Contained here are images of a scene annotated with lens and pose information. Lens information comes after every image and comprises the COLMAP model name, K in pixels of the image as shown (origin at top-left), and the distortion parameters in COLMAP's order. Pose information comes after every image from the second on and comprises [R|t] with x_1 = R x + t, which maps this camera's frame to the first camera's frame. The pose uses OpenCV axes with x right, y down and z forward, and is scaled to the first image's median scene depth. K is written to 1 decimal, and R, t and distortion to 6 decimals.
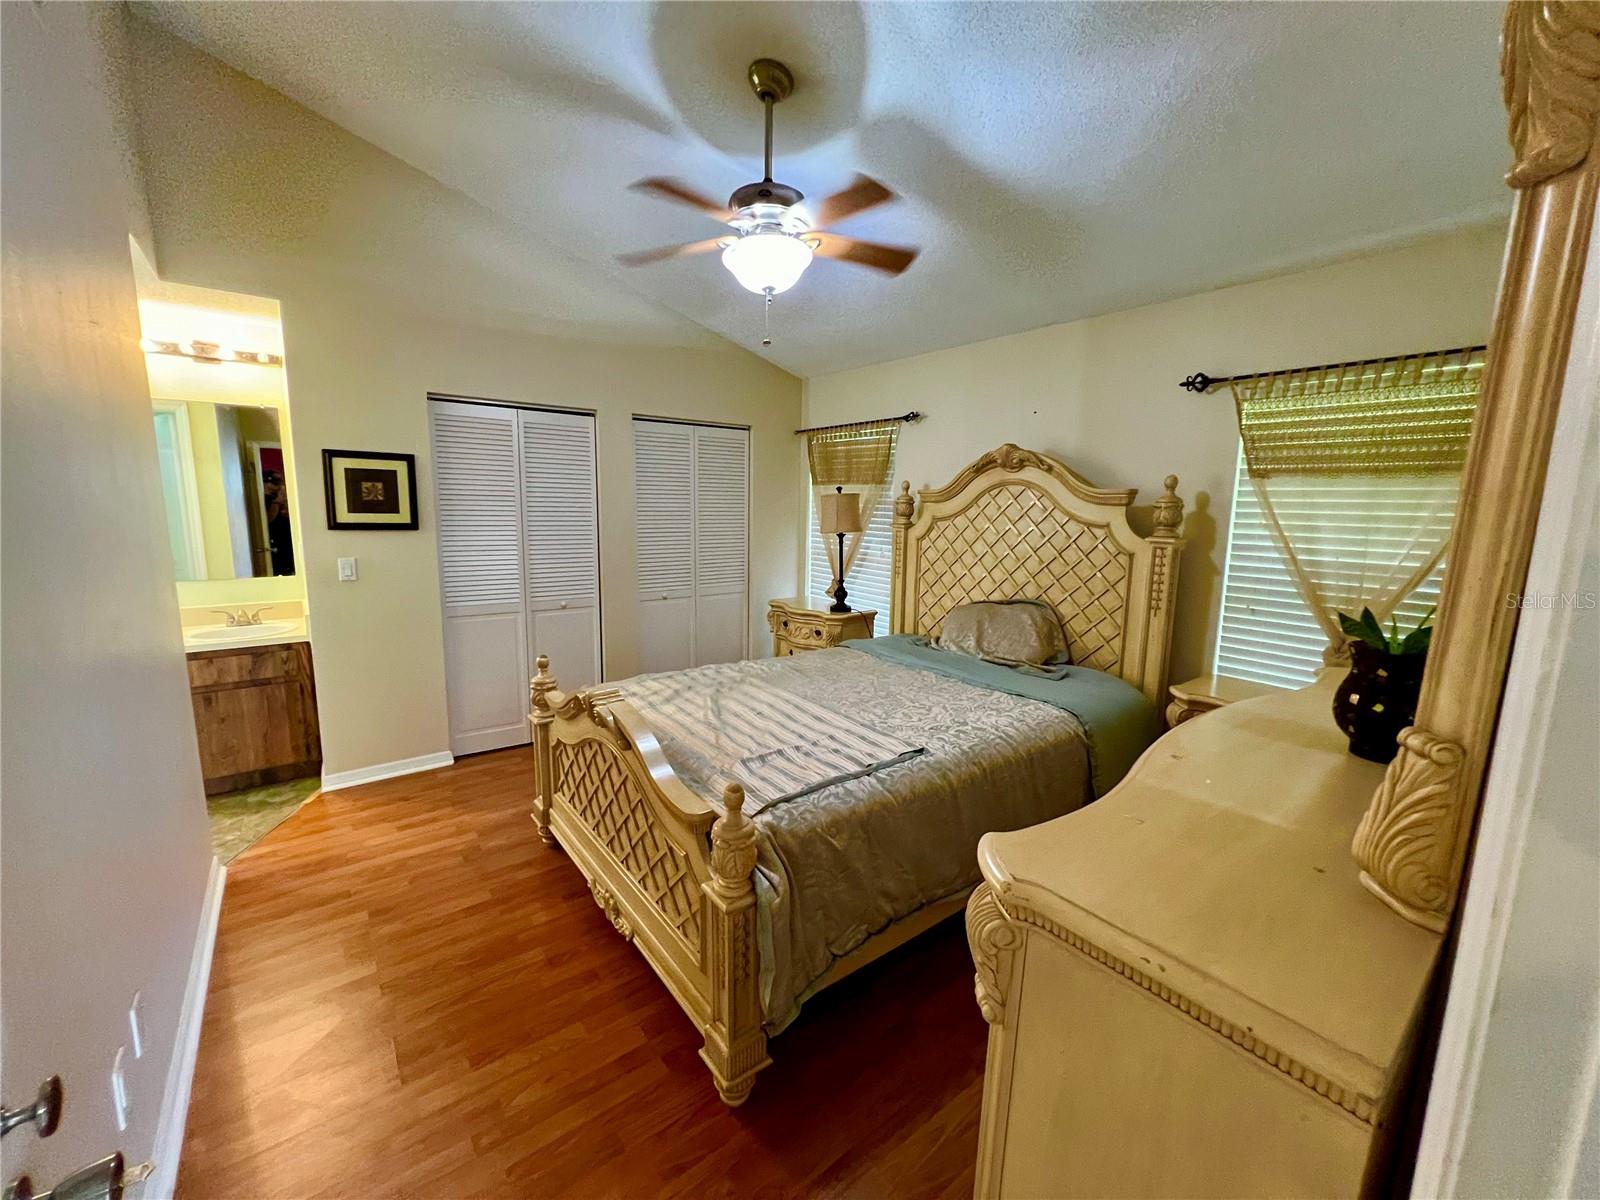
lens RADIAL K [[643.5, 0, 797.4], [0, 643.5, 599.3], [0, 0, 1]] dist [-0.002047, 0.001037]
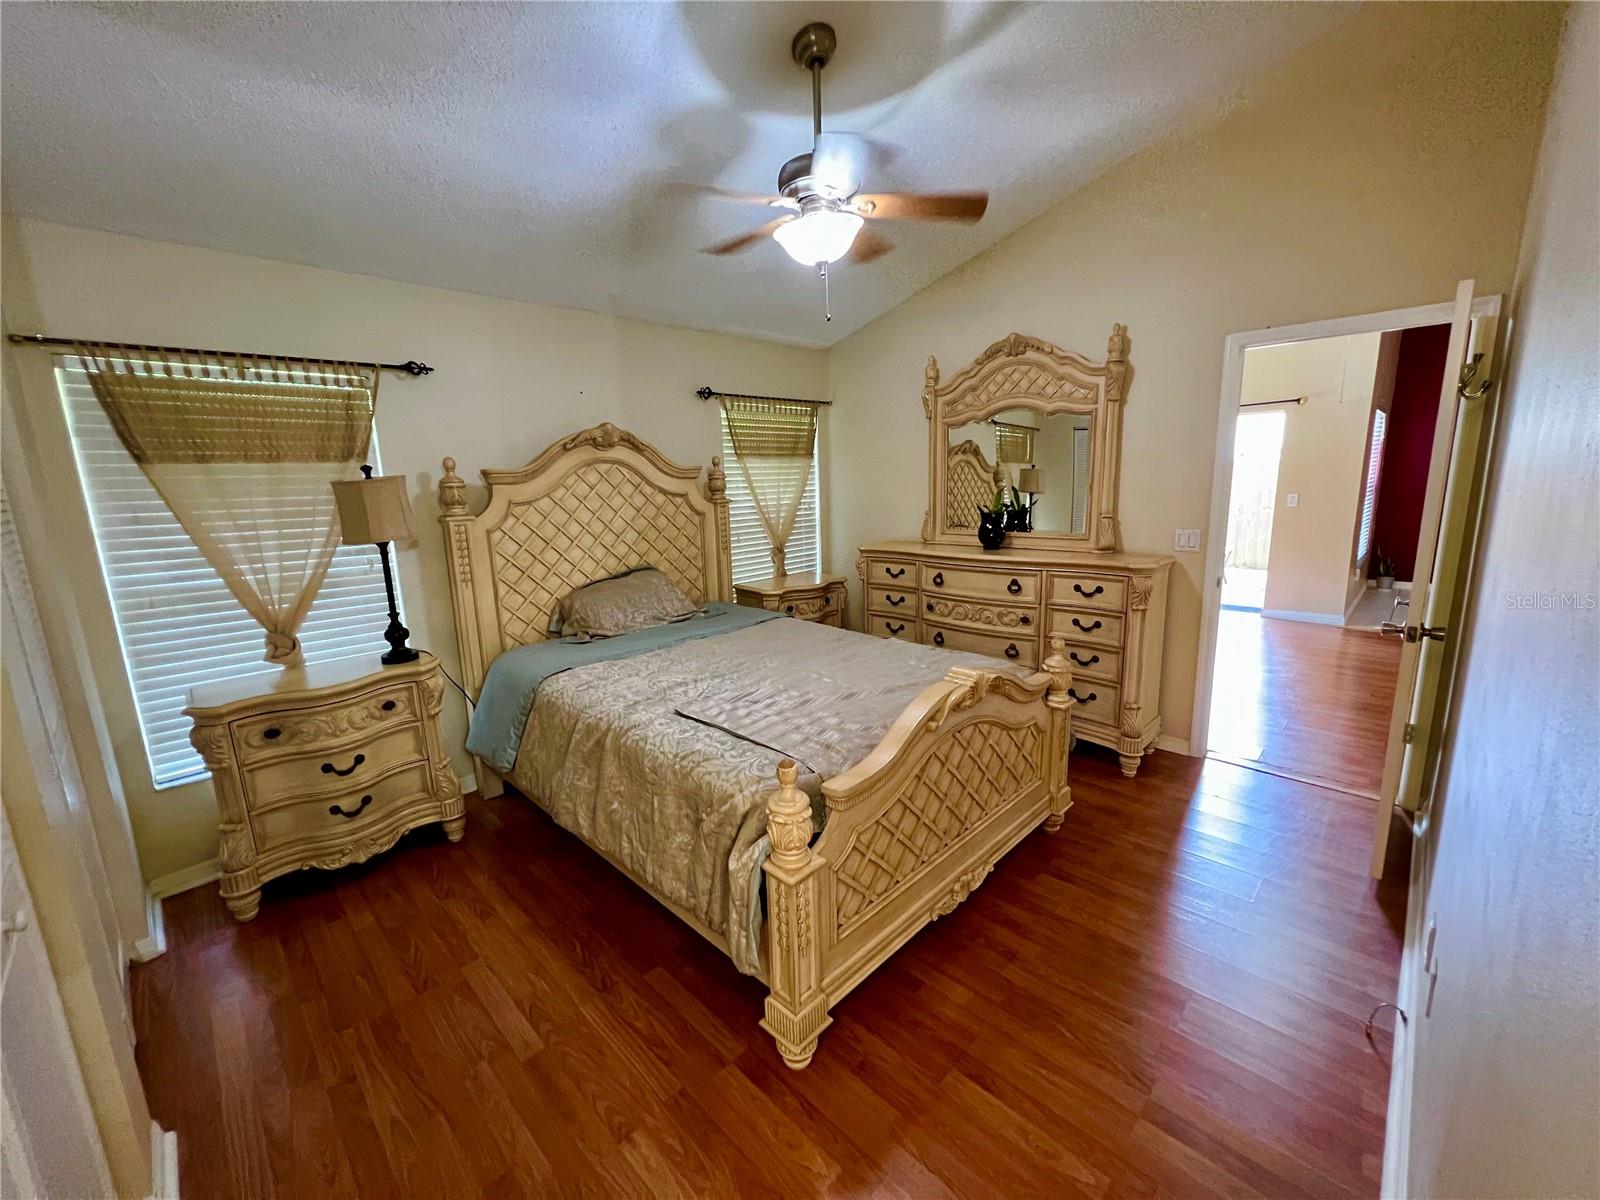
lens RADIAL K [[645.3, 0, 800.7], [0, 645.3, 598.0], [0, 0, 1]] dist [-0.002481, -0.000170]
pose [[-0.131049, -0.198397, 0.971321, -0.792377], [0.178897, 0.958954, 0.220008, -0.148180], [-0.975101, 0.202598, -0.090177, 0.869495]]
